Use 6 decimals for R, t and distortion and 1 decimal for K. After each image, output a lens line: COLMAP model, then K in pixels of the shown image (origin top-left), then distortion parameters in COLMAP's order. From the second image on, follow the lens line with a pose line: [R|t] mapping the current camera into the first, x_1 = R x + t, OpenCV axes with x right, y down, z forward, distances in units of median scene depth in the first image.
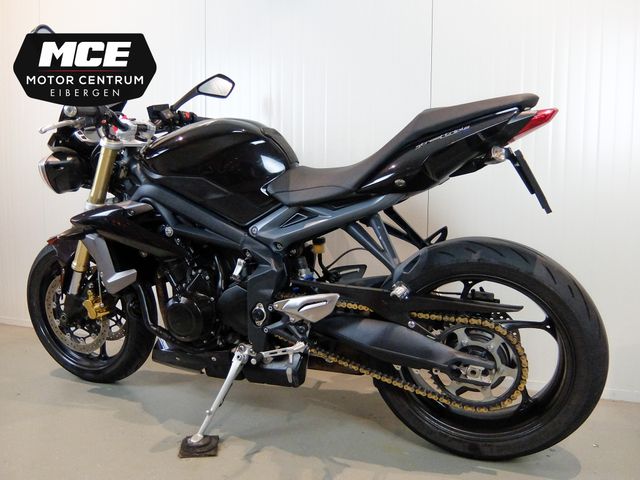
lens RADIAL K [[466.4, 0, 323.5], [0, 466.4, 241.6], [0, 0, 1]] dist [-0.020424, -0.012686]
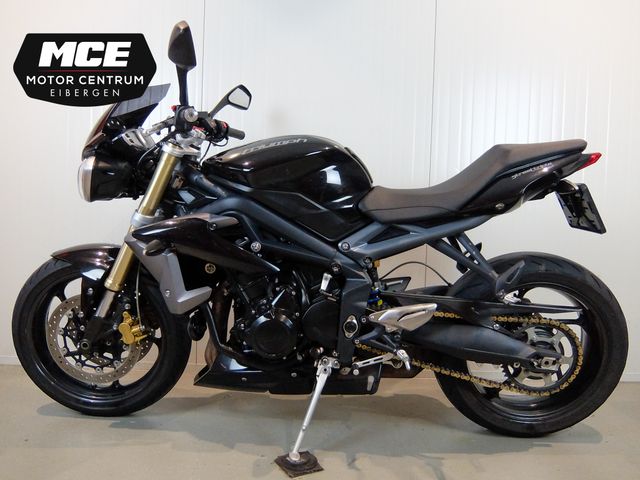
lens RADIAL K [[466.4, 0, 318.3], [0, 466.4, 242.8], [0, 0, 1]] dist [-0.020424, -0.012686]
pose [[0.941508, 0.005221, 0.336950, -0.543293], [0.002688, 0.999732, -0.023002, -0.006831], [-0.336980, 0.022562, 0.941241, 0.041078]]
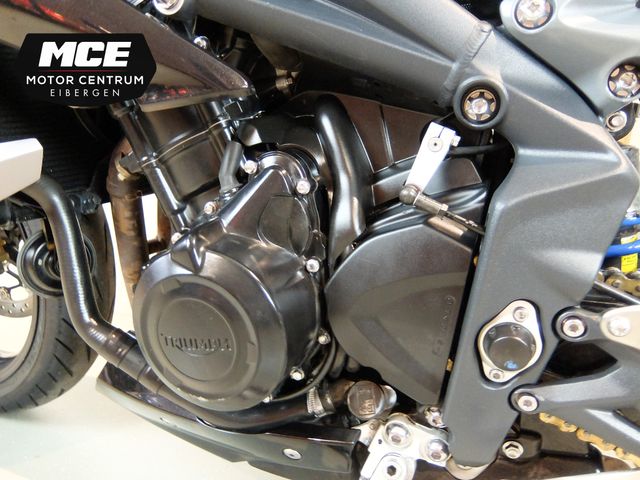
lens RADIAL K [[466.4, 0, 315.7], [0, 466.4, 238.4], [0, 0, 1]] dist [-0.020424, -0.012686]
pose [[0.995115, 0.078836, 0.059416, -0.259275], [-0.085446, 0.989277, 0.118447, 0.075514], [-0.049441, -0.122945, 0.991181, 0.737559]]
